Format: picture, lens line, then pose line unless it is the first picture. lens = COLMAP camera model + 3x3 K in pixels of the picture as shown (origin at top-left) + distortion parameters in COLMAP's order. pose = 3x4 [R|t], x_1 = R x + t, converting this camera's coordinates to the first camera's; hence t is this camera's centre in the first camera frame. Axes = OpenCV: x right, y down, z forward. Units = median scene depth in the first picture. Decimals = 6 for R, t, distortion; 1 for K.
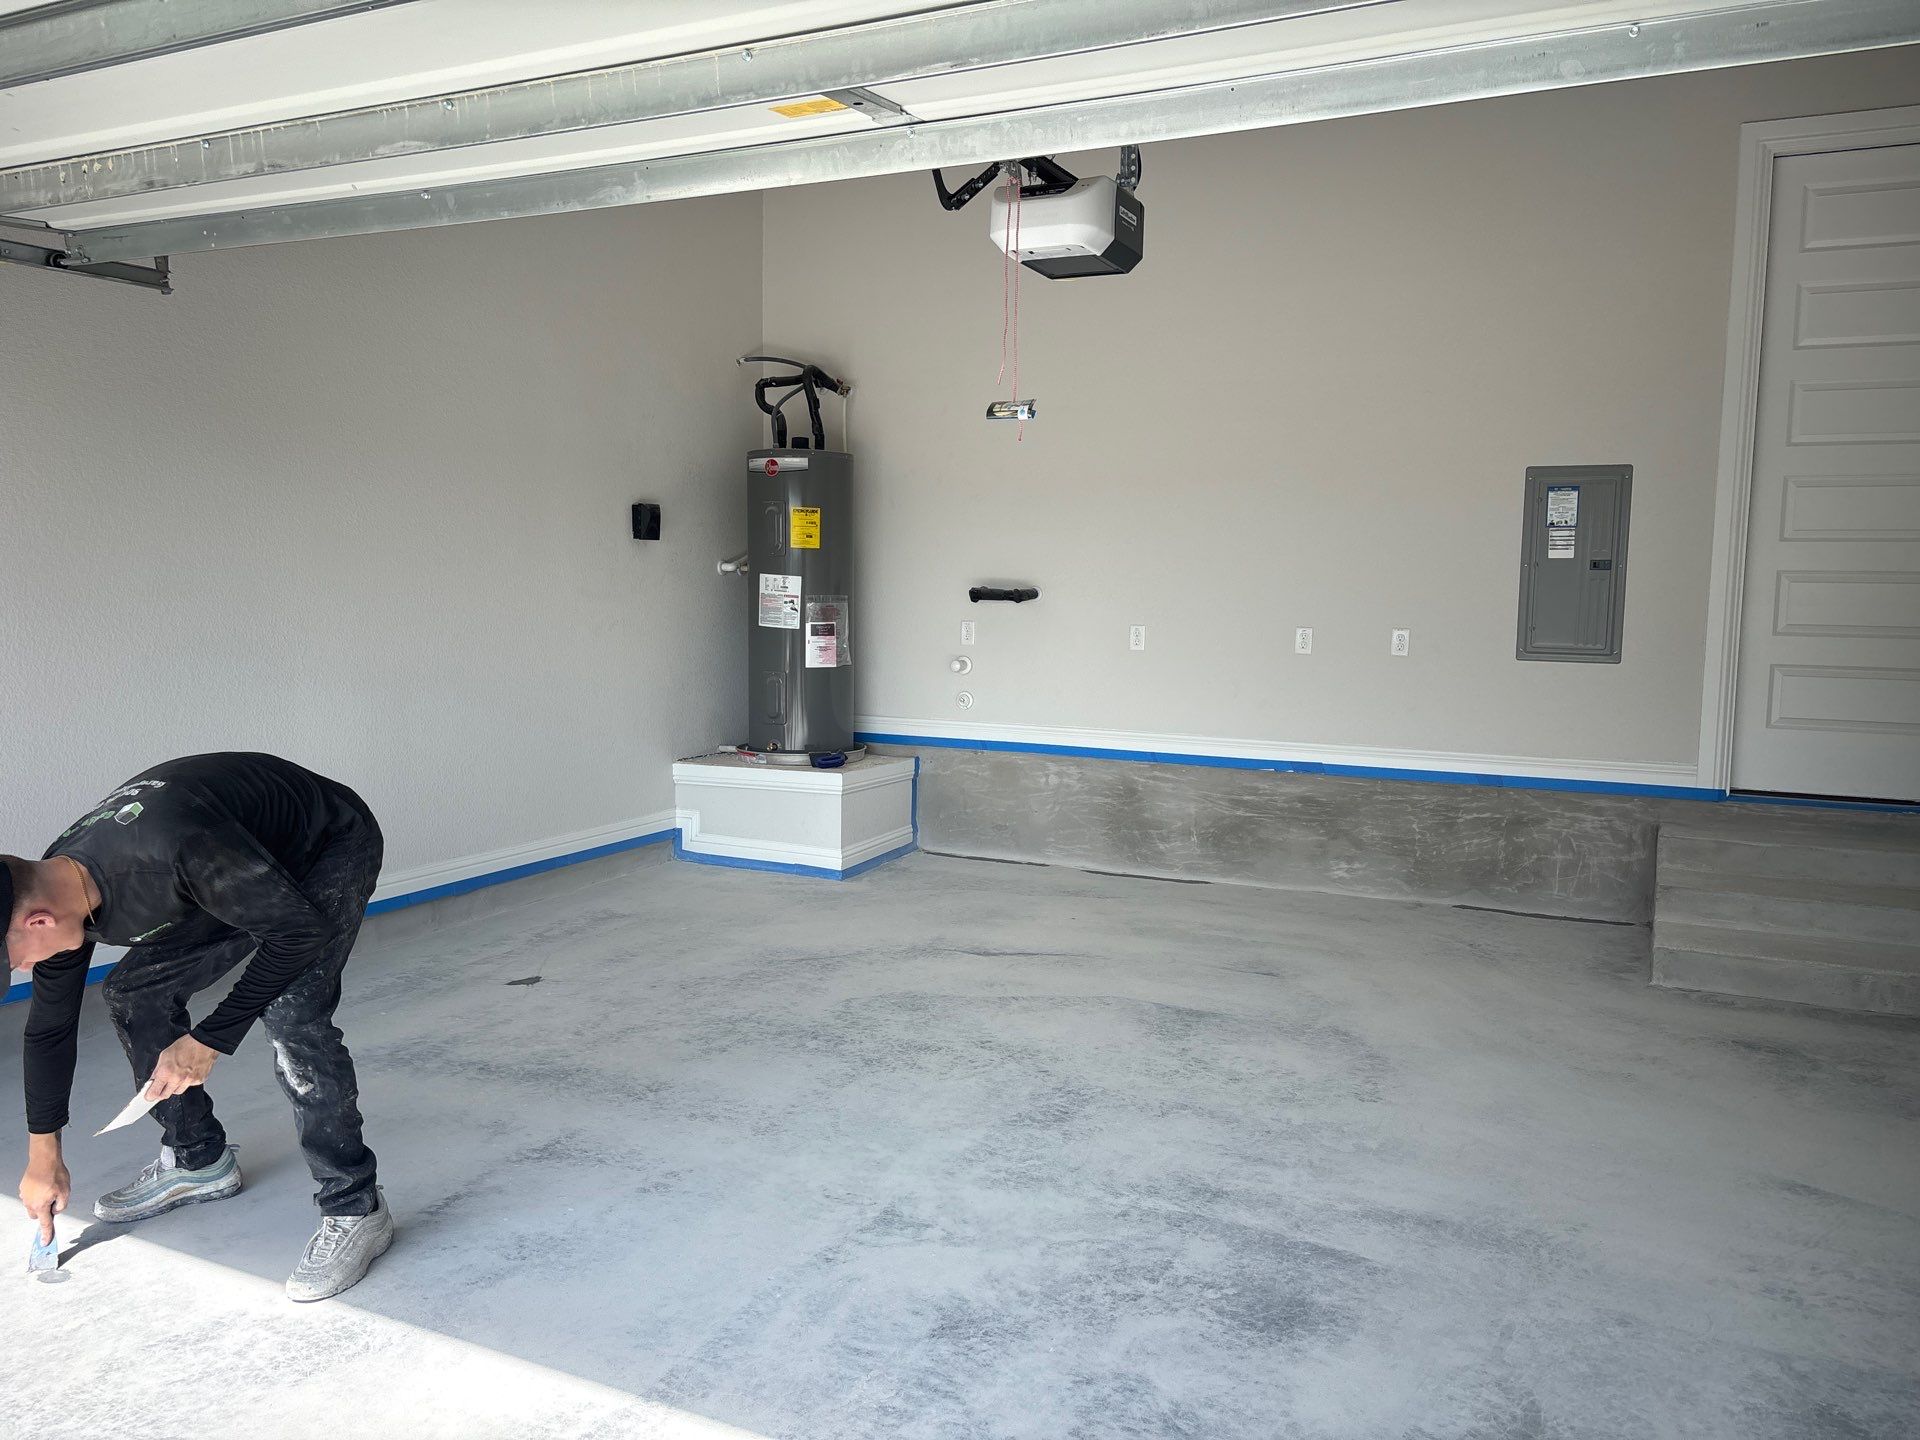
lens RADIAL K [[1446.7, 0, 956.8], [0, 1446.7, 723.6], [0, 0, 1]] dist [0.046390, -0.052779]
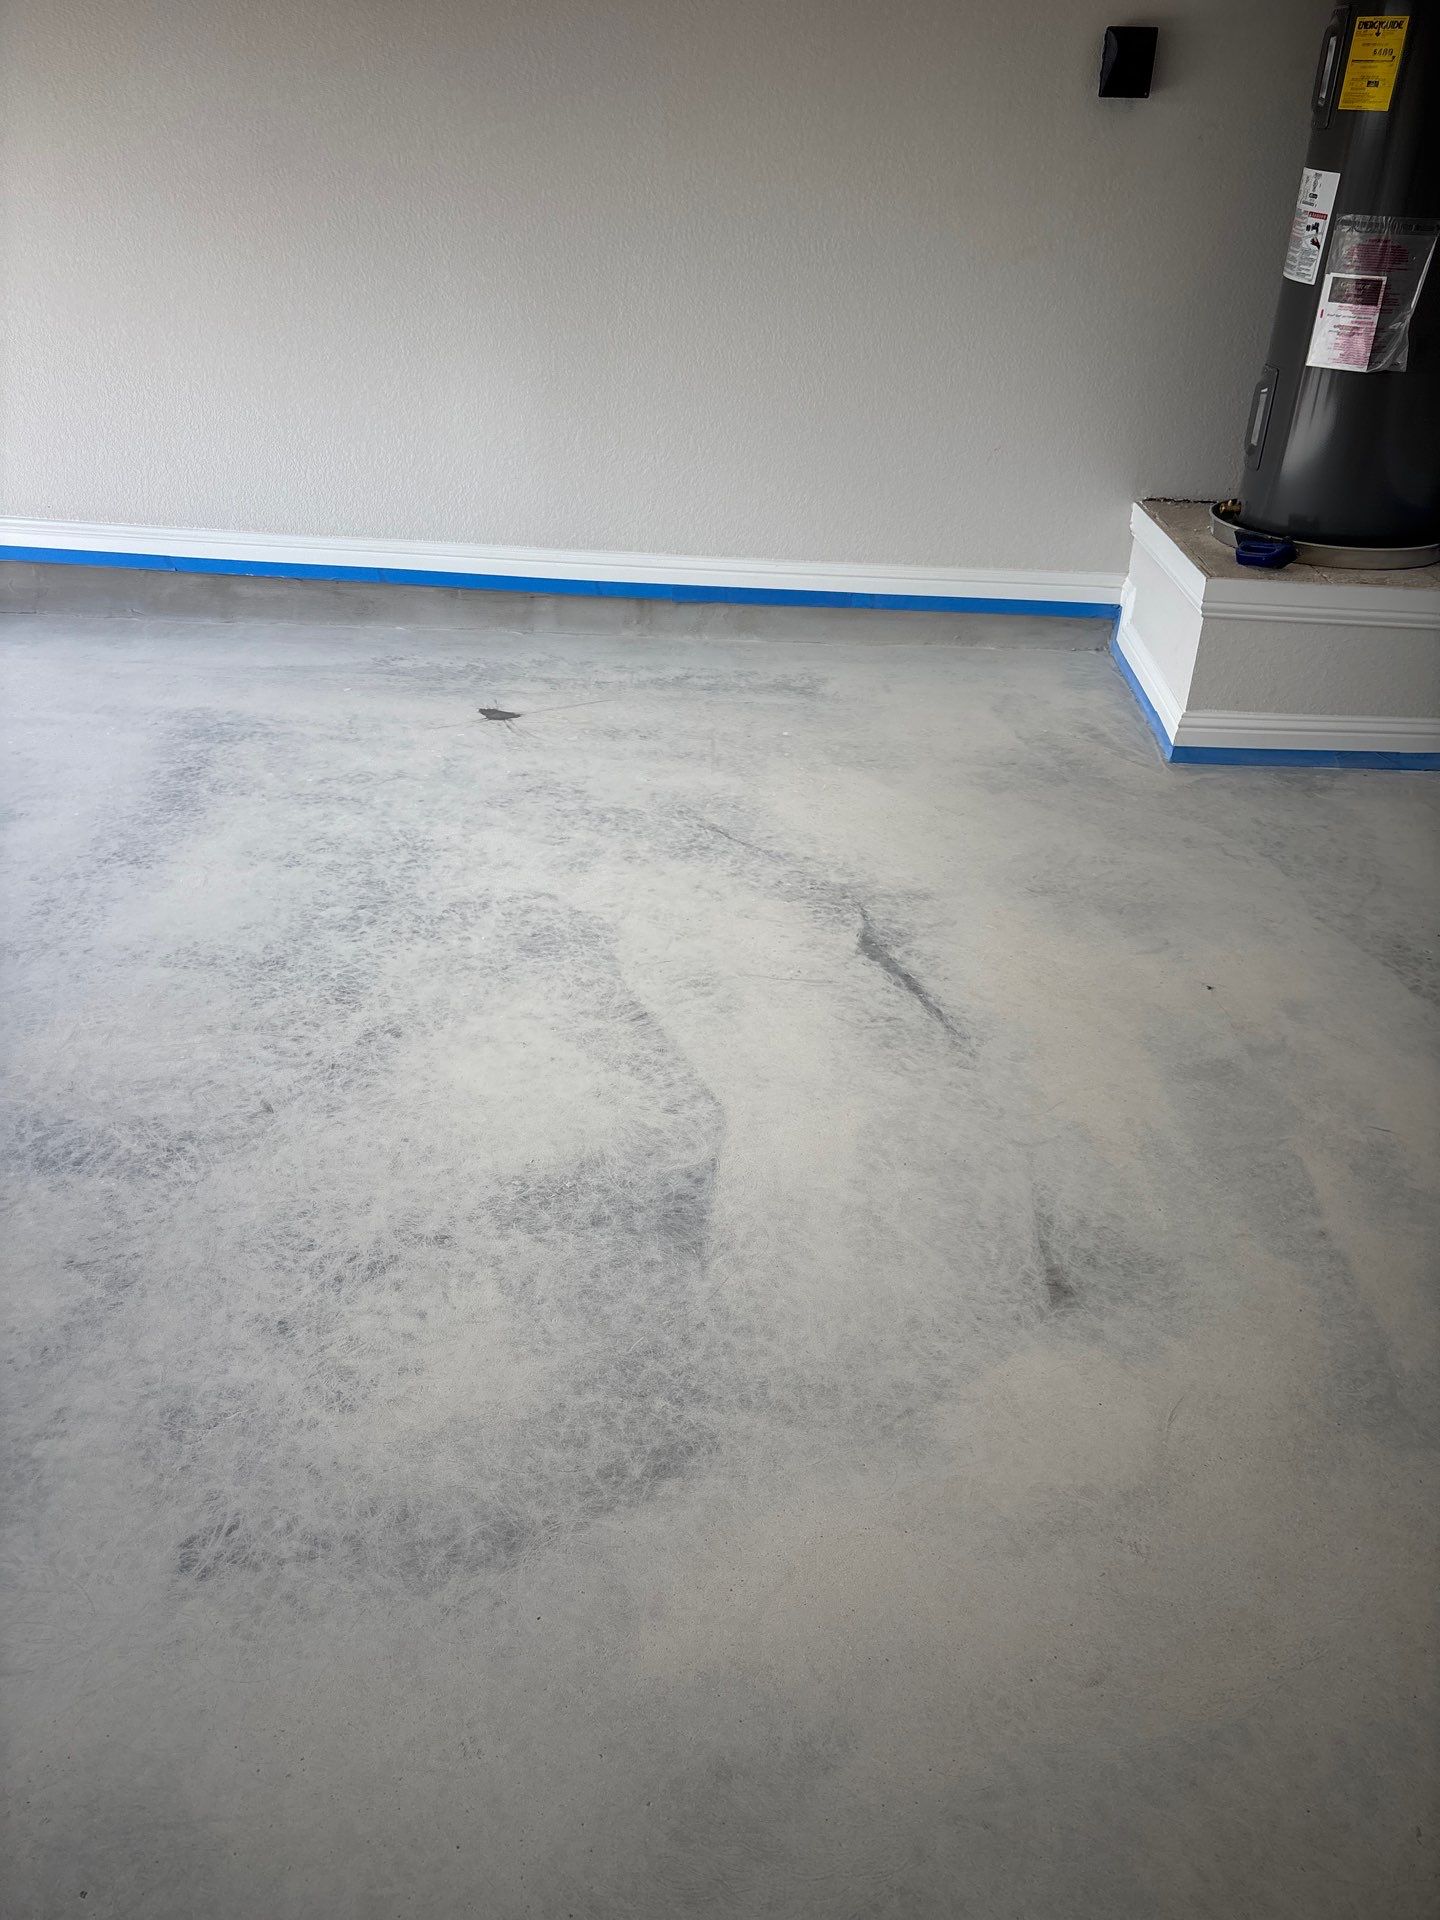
lens RADIAL K [[1446.7, 0, 706.8], [0, 1446.7, 964.7], [0, 0, 1]] dist [0.046390, -0.052779]
pose [[0.371490, 0.458672, -0.807227, 0.401043], [-0.116008, 0.885565, 0.449796, -0.068423], [0.921161, -0.073450, 0.382188, 0.655990]]
